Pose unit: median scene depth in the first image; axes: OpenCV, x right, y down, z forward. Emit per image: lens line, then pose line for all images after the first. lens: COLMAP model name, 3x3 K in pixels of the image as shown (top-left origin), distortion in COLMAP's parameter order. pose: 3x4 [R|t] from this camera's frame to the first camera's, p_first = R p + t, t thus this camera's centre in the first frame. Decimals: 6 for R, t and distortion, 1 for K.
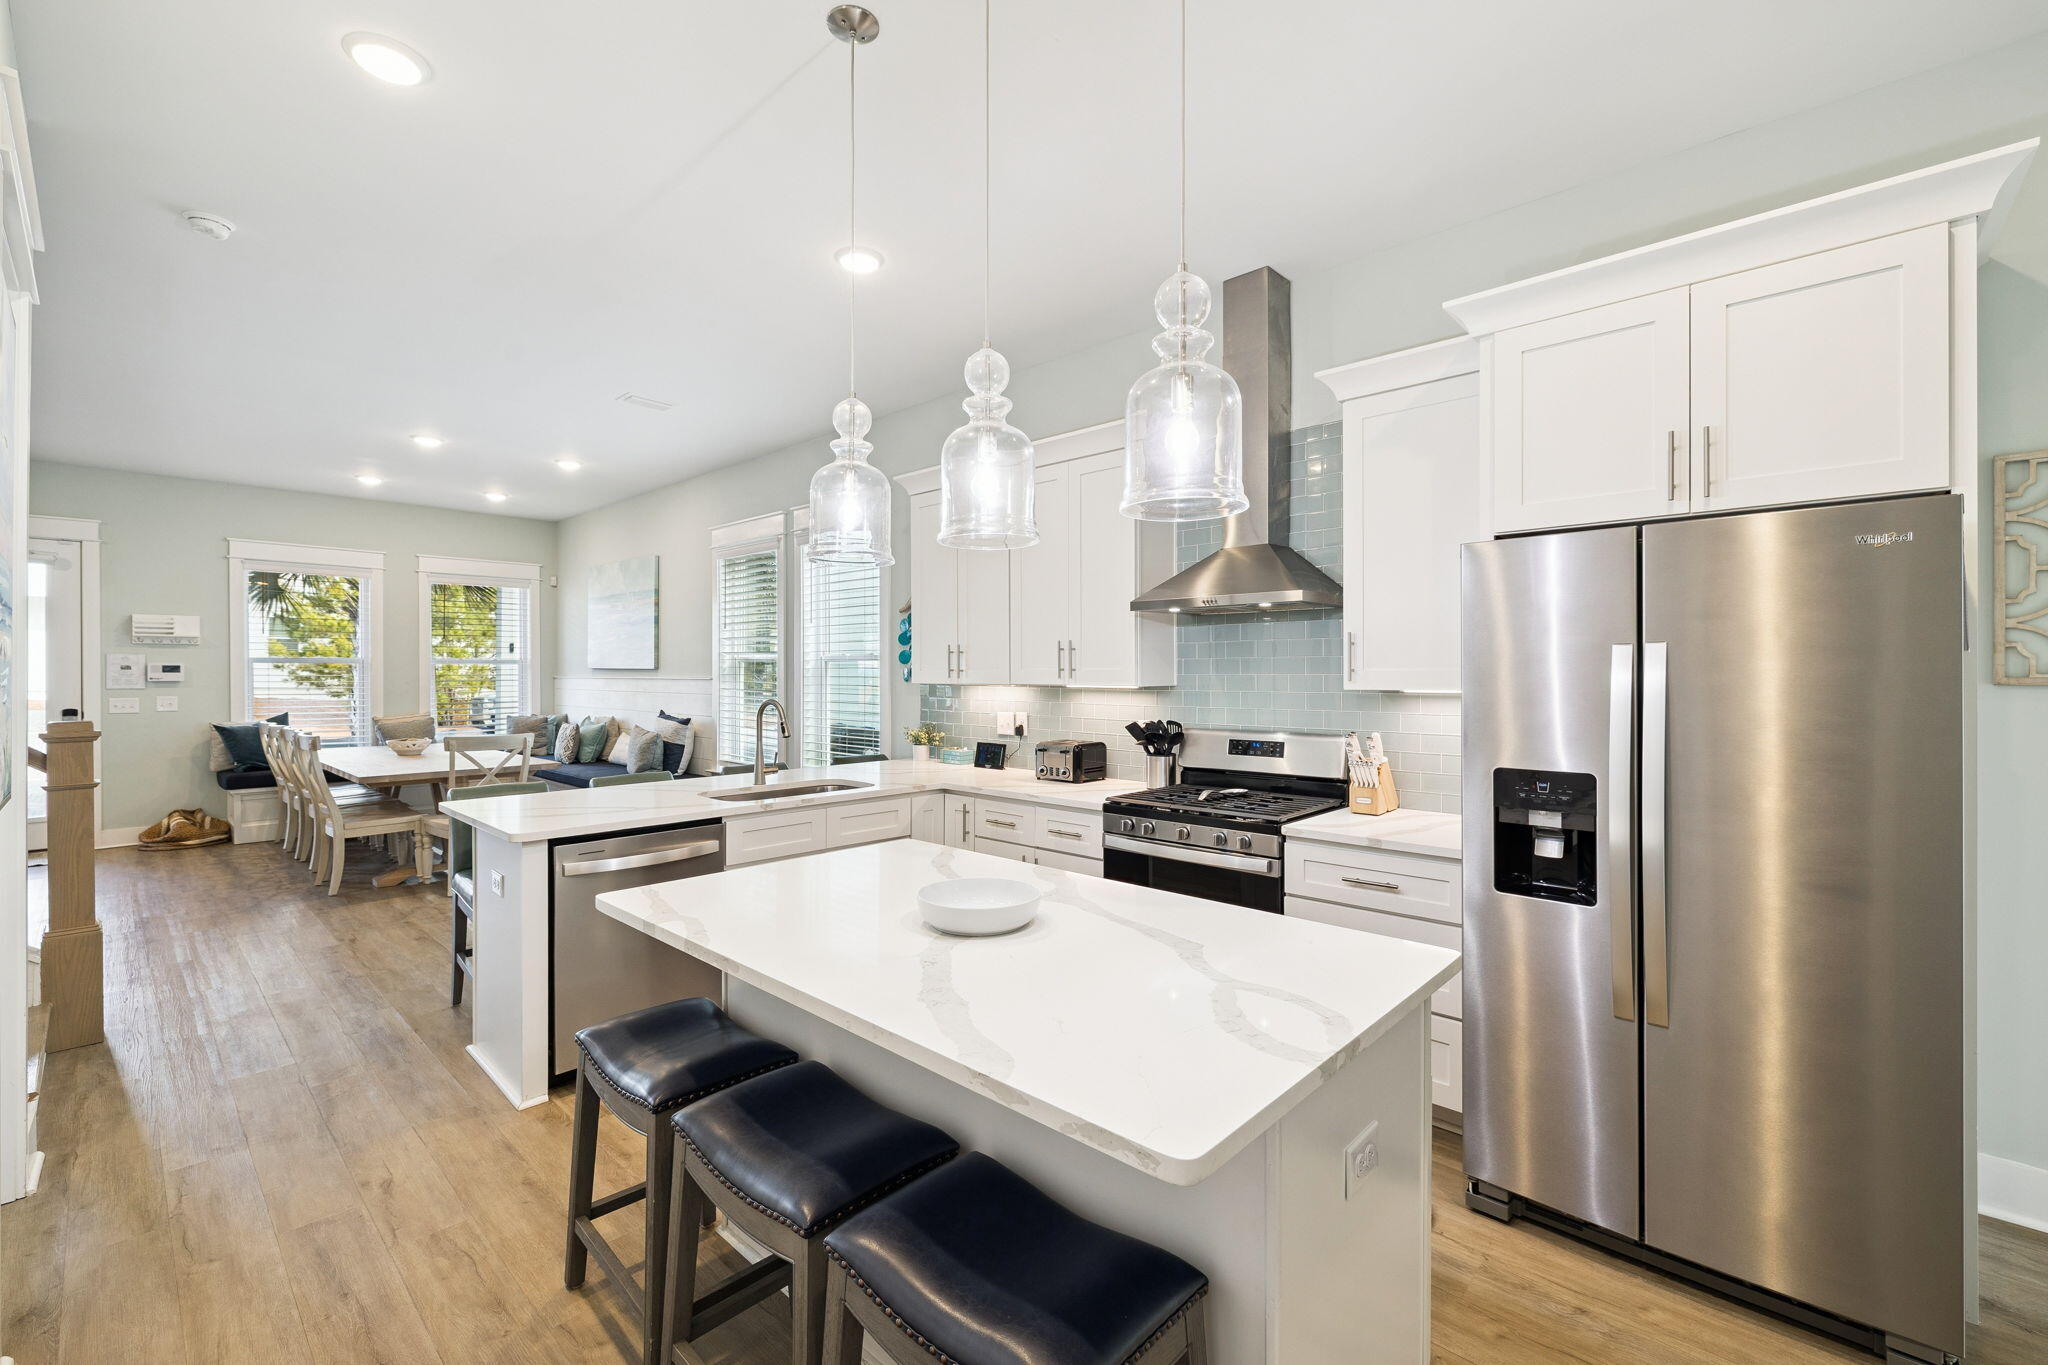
lens RADIAL K [[853.3, 0, 1027.5], [0, 853.3, 673.4], [0, 0, 1]] dist [-0.000687, -0.000473]
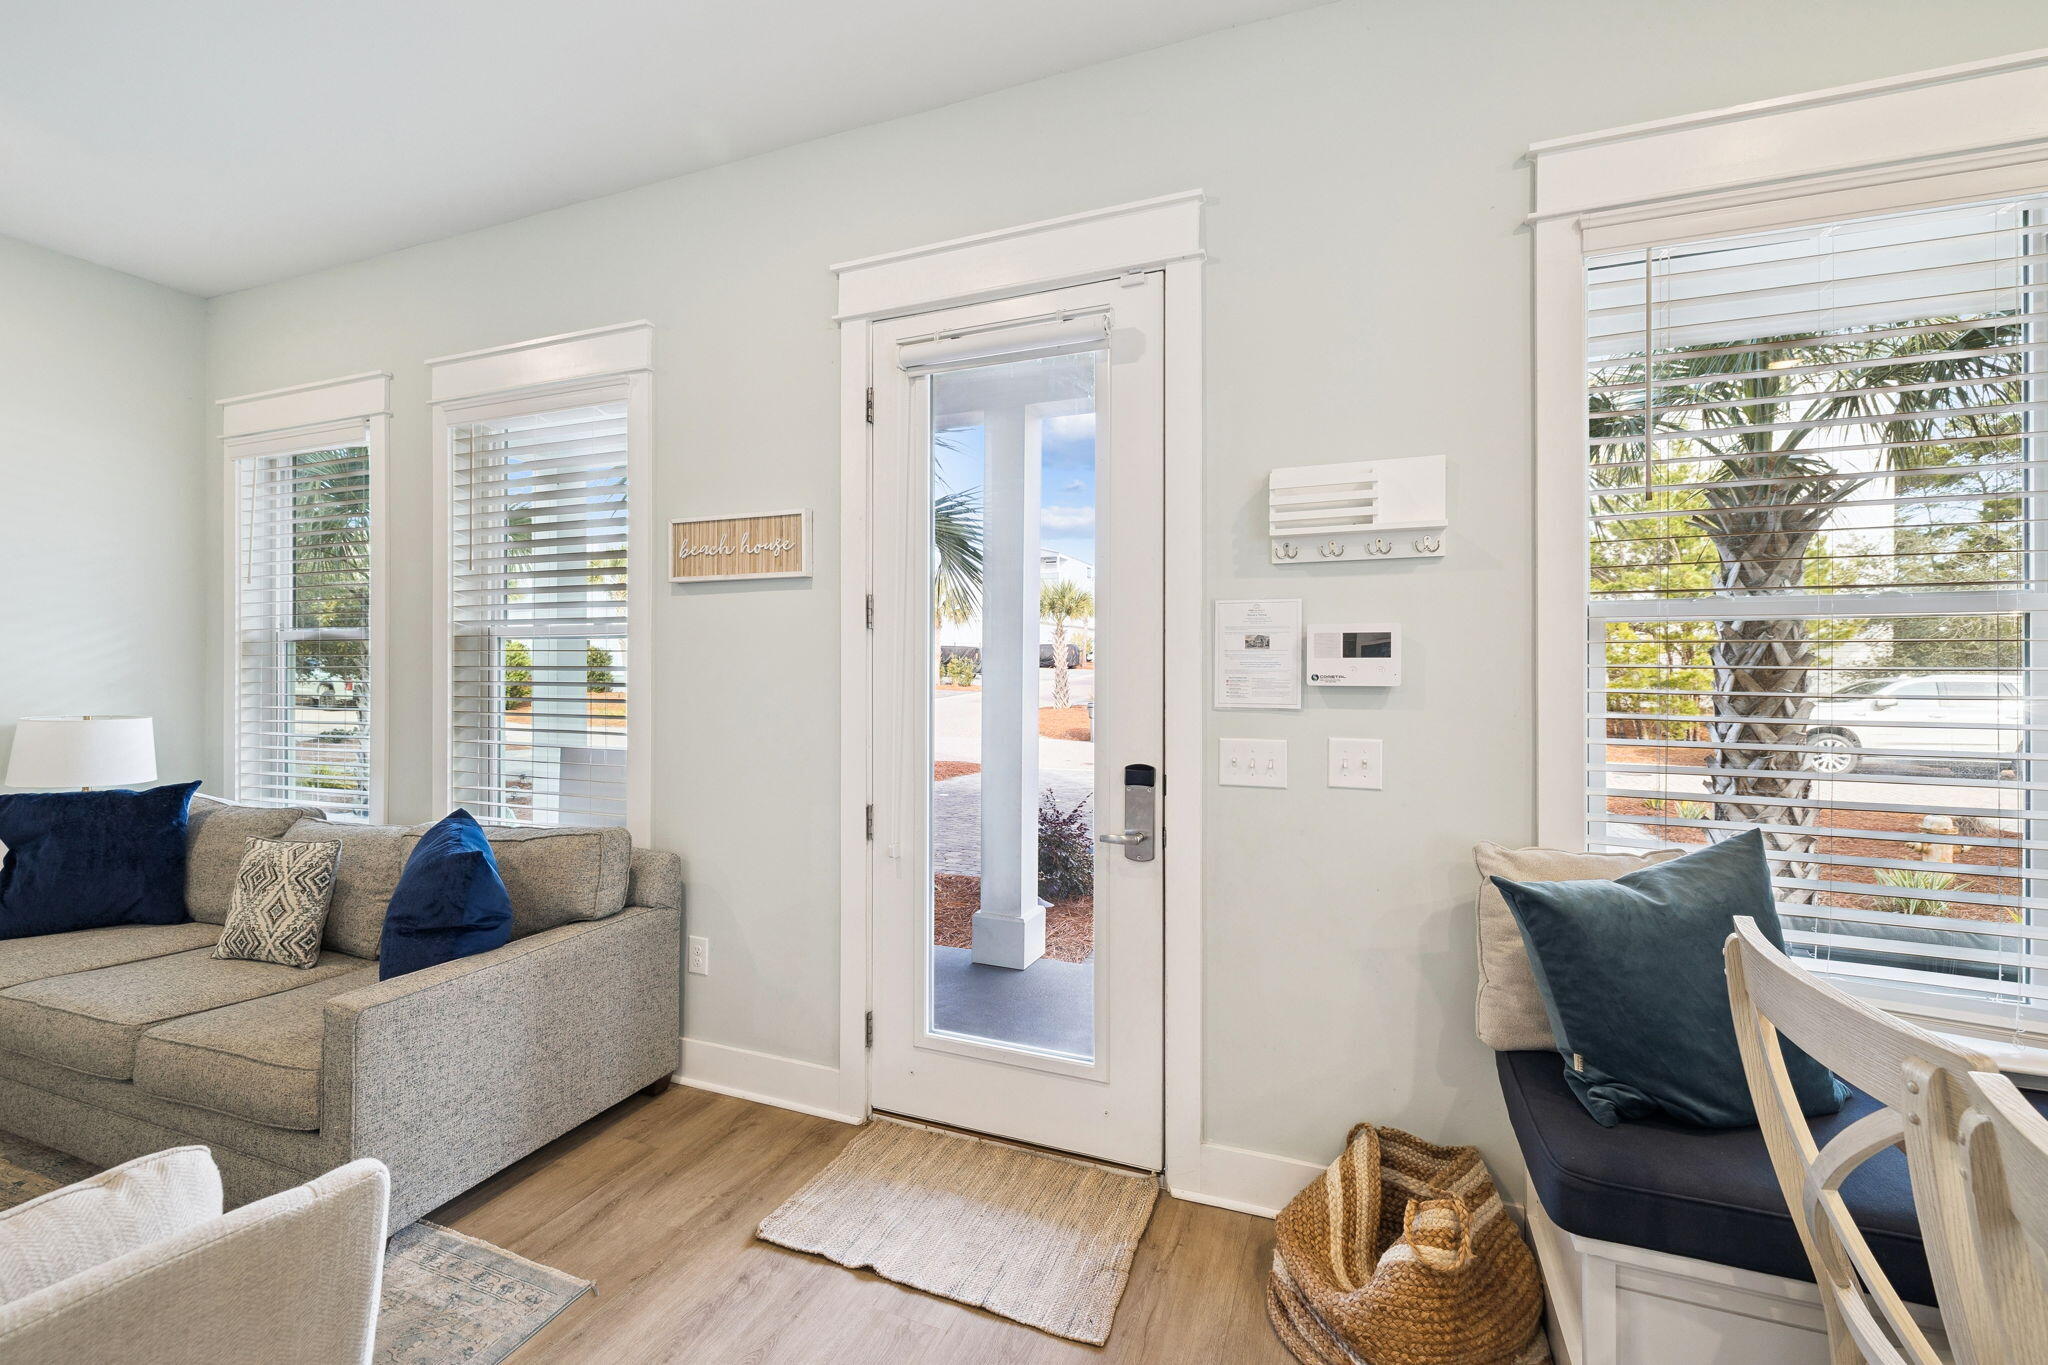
lens RADIAL K [[853.3, 0, 1027.5], [0, 853.3, 673.4], [0, 0, 1]] dist [-0.000687, -0.000473]
pose [[0.363122, 0.001313, -0.931741, -0.777562], [-0.004459, 0.999990, -0.000329, 0.005096], [0.931731, 0.004274, 0.363124, 0.788924]]
